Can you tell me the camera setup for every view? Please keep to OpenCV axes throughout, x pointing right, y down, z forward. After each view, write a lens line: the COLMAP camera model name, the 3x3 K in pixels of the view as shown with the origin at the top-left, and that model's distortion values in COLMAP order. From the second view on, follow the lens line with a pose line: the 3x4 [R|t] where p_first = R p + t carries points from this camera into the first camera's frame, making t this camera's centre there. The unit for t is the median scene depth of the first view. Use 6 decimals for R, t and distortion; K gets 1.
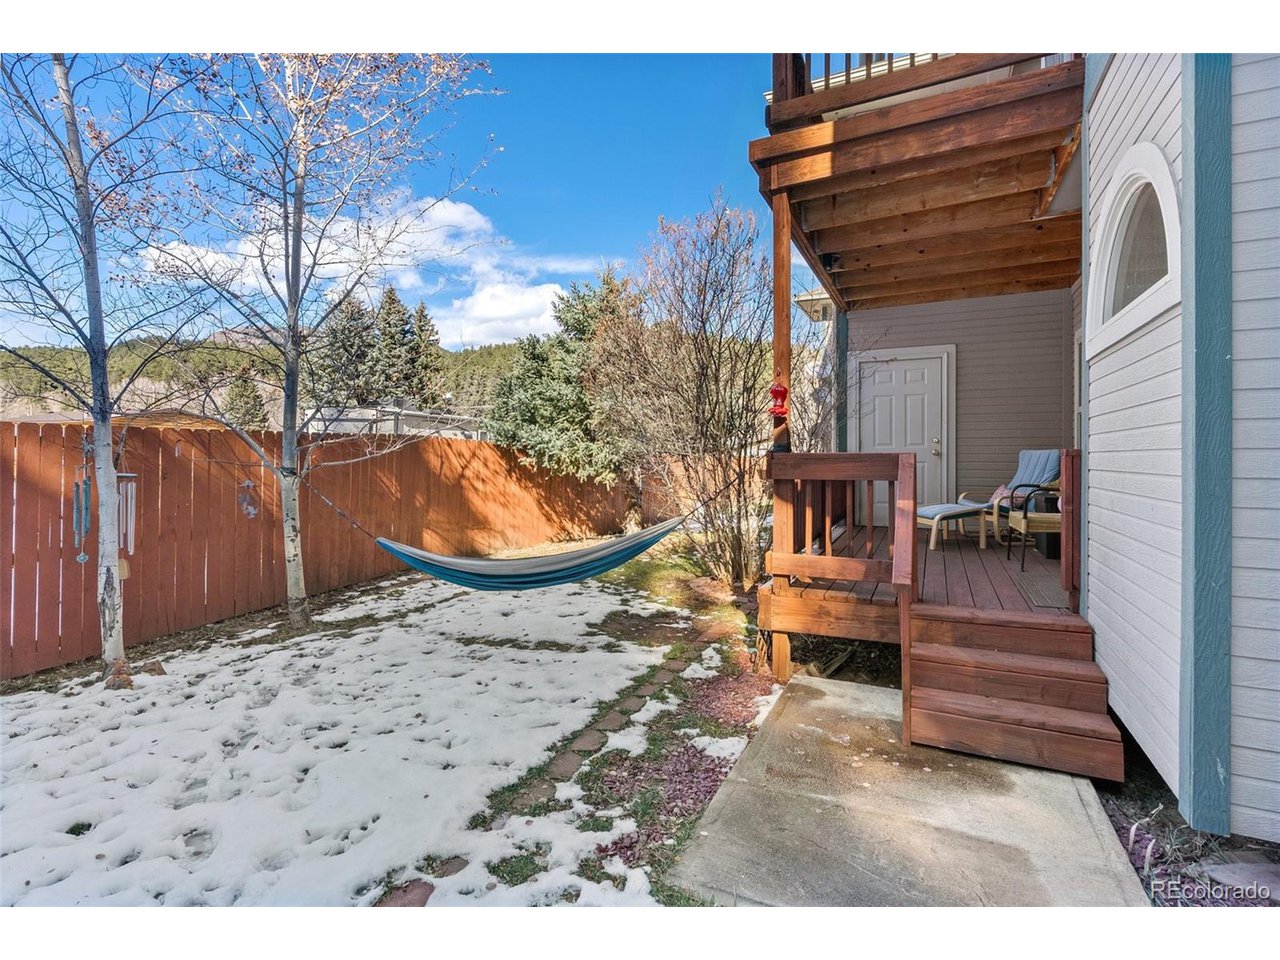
lens RADIAL K [[625.0, 0, 640.0], [0, 625.0, 480.0], [0, 0, 1]] dist [-0.002339, -0.000156]
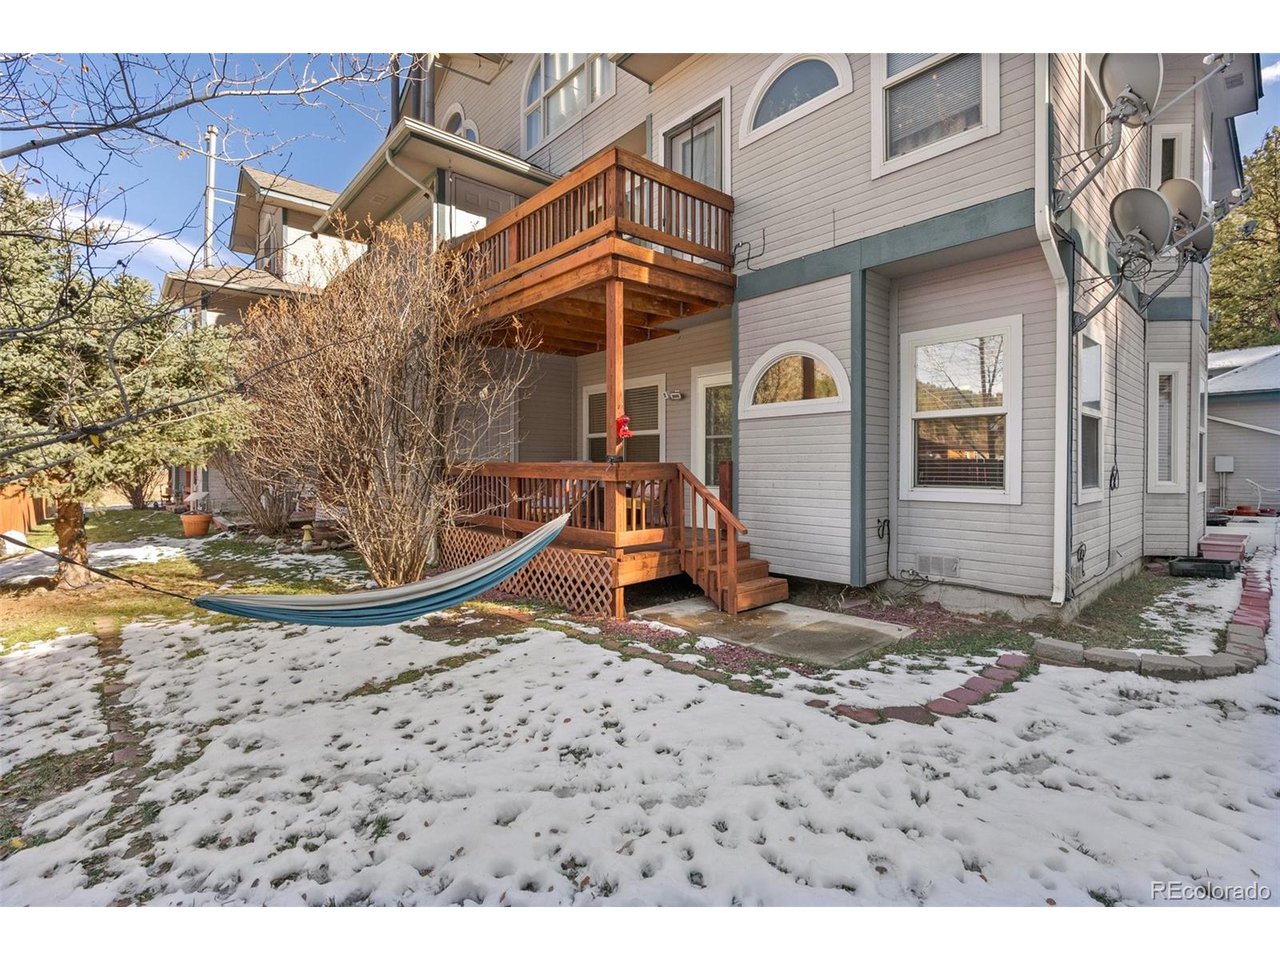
lens RADIAL K [[625.0, 0, 640.0], [0, 625.0, 480.0], [0, 0, 1]] dist [-0.002339, -0.000156]
pose [[0.319677, -0.022481, 0.947260, -1.160175], [0.027422, 0.999519, 0.014467, -0.027332], [-0.947130, 0.021351, 0.320140, 0.489965]]
